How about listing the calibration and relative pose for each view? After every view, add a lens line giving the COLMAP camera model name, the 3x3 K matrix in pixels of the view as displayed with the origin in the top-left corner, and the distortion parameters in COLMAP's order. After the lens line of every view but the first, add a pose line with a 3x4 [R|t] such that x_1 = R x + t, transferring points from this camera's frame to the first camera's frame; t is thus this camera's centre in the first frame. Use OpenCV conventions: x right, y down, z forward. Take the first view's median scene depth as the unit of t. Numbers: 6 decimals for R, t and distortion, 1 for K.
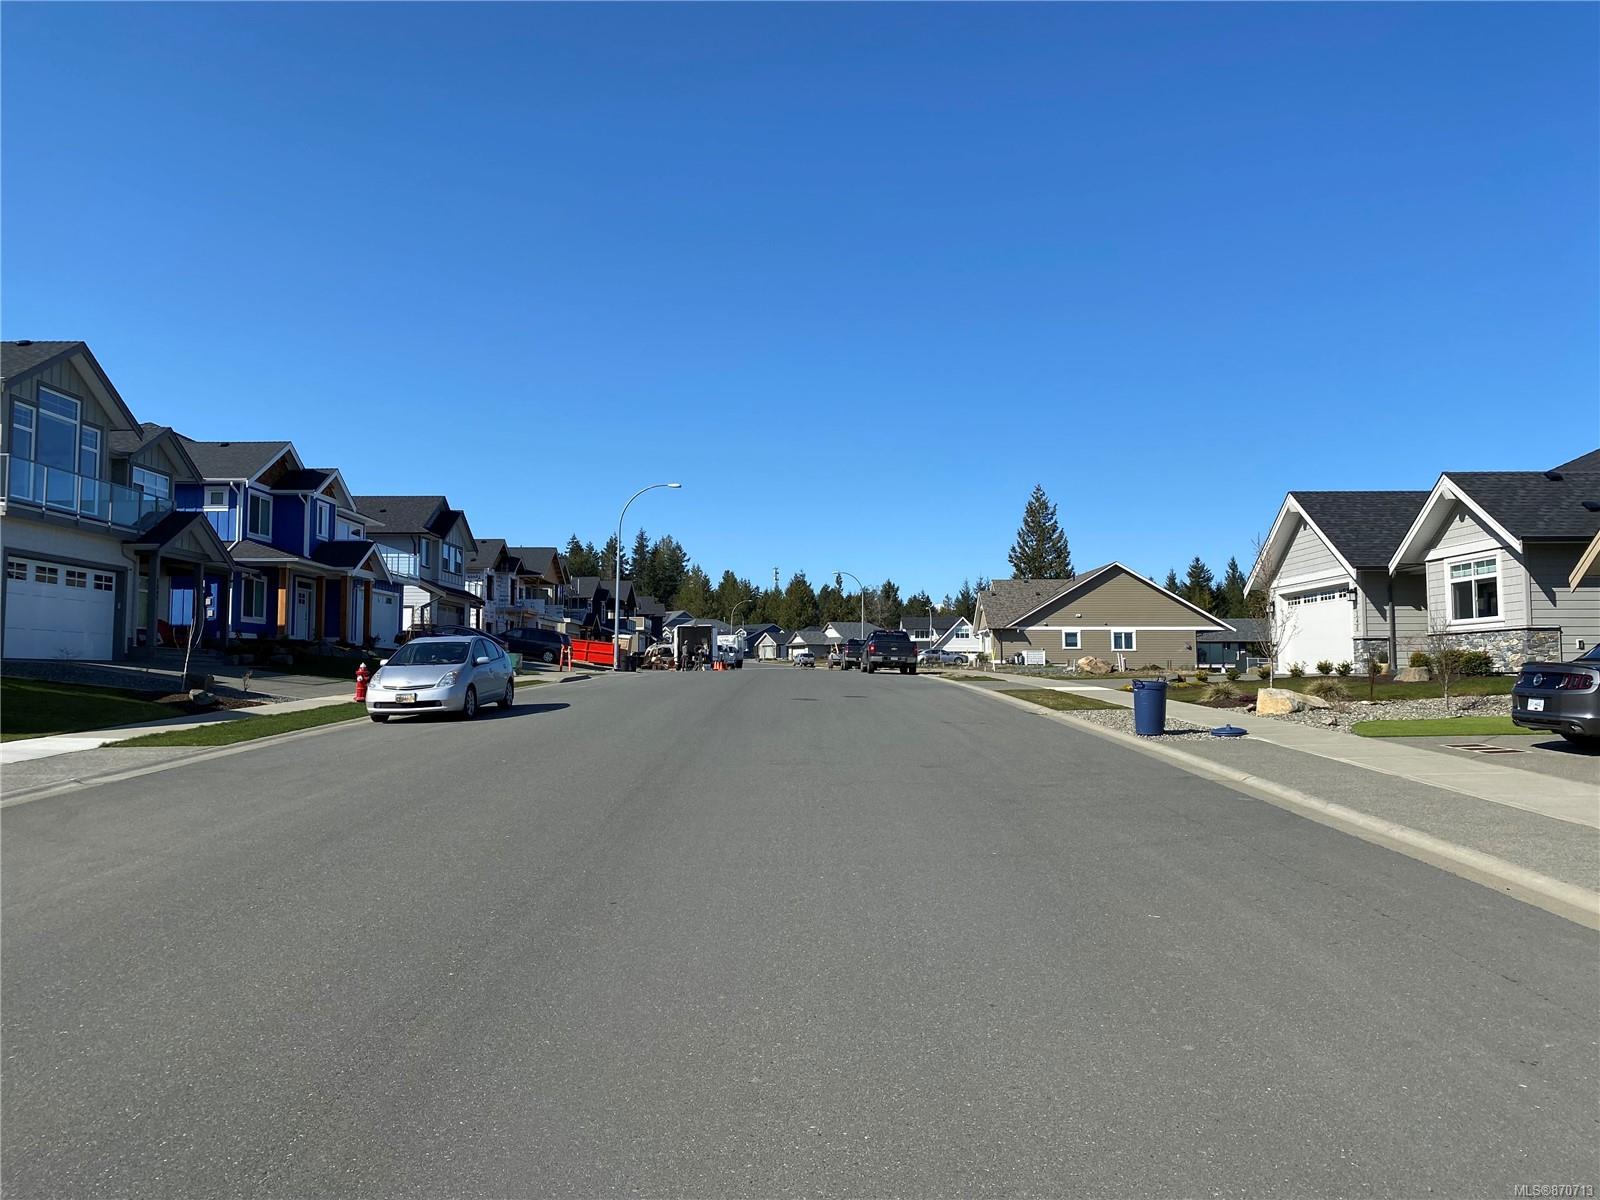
lens RADIAL K [[1206.4, 0, 800.0], [0, 1206.4, 600.0], [0, 0, 1]] dist [0.082363, -0.095684]
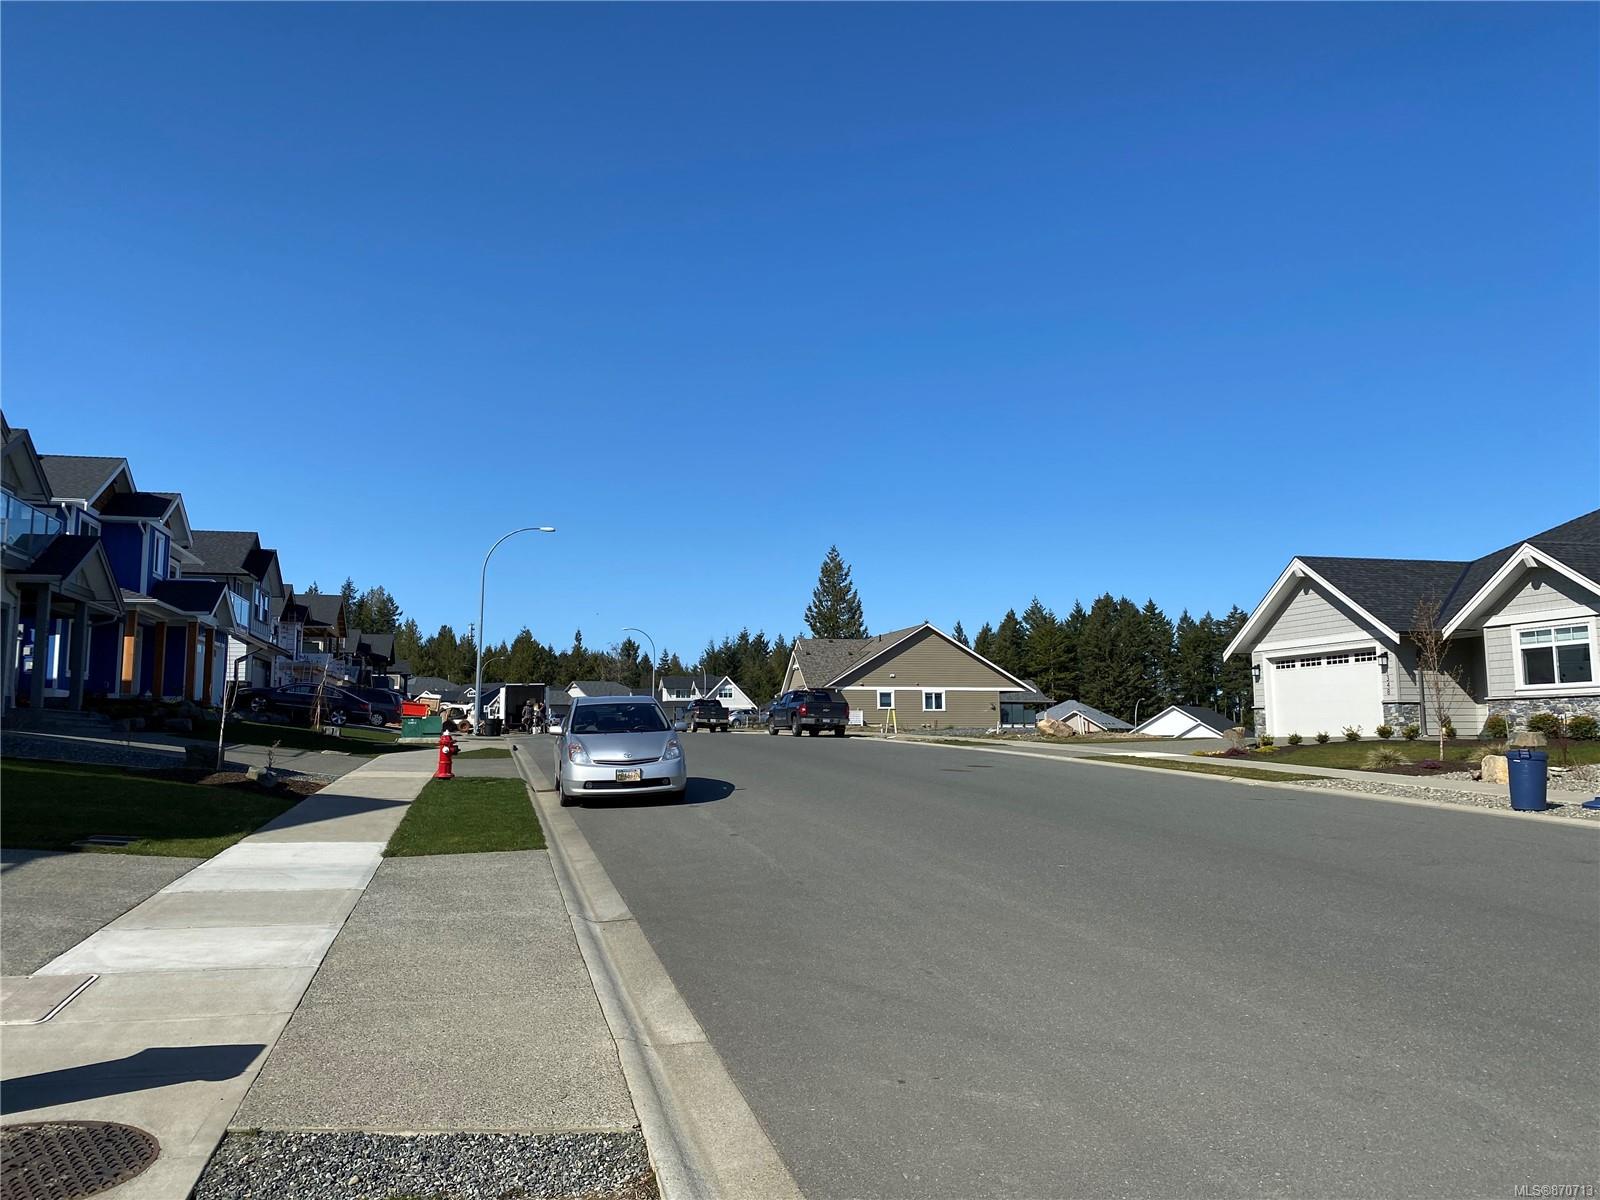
lens RADIAL K [[1206.4, 0, 800.0], [0, 1206.4, 600.0], [0, 0, 1]] dist [0.082363, -0.095684]
pose [[0.969177, 0.023625, 0.245232, -0.144664], [-0.011618, 0.998667, -0.050293, 0.001885], [-0.246093, 0.045894, 0.968159, 0.073294]]
